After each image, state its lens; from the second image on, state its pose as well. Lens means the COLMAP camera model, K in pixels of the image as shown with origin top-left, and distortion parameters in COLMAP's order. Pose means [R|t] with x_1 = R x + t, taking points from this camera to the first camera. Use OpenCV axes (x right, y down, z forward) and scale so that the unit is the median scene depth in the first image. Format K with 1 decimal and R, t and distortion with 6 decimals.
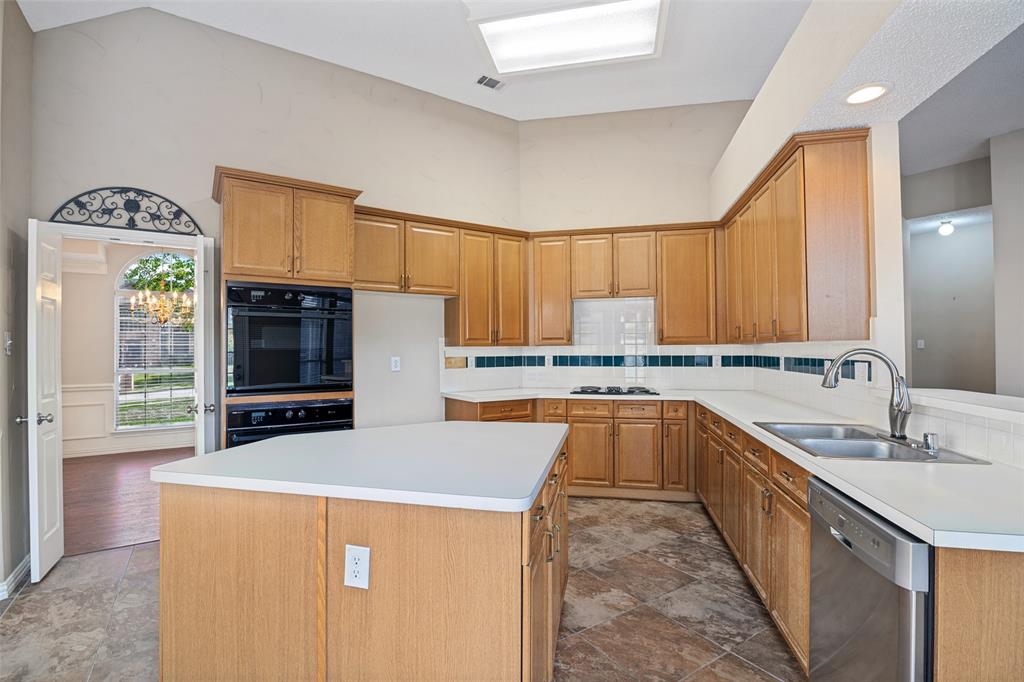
lens RADIAL K [[475.3, 0, 504.2], [0, 475.3, 344.7], [0, 0, 1]] dist [-0.021266, 0.000629]
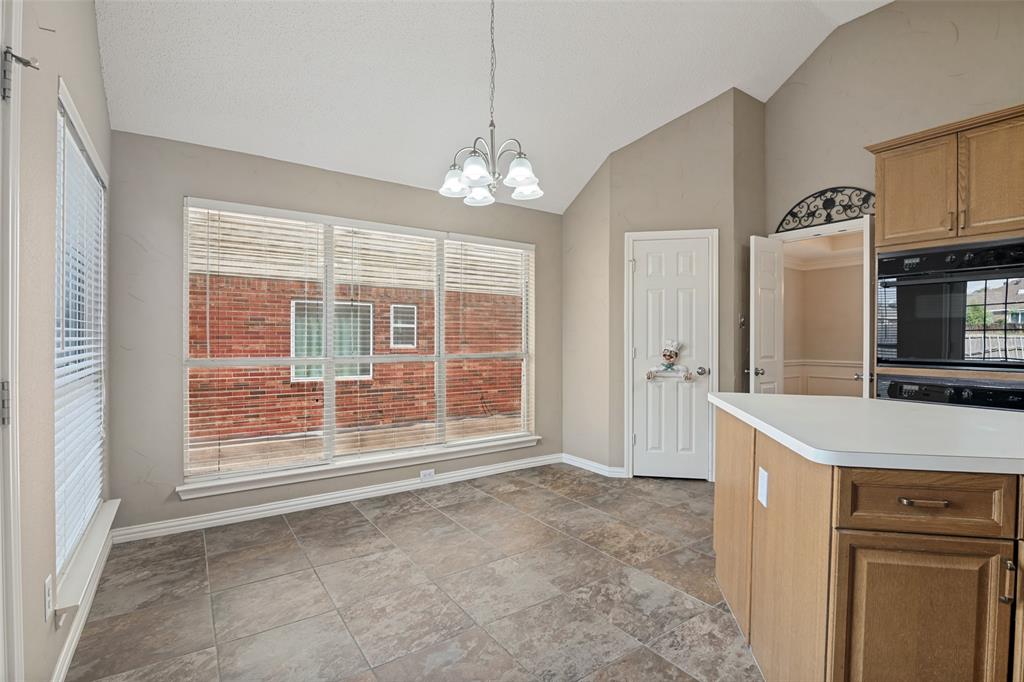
lens RADIAL K [[475.3, 0, 504.2], [0, 475.3, 344.7], [0, 0, 1]] dist [-0.021266, 0.000629]
pose [[0.023797, 0.014474, -0.999612, 0.371561], [0.004346, 0.999884, 0.014582, 0.039570], [0.999707, -0.004691, 0.023731, 0.138675]]
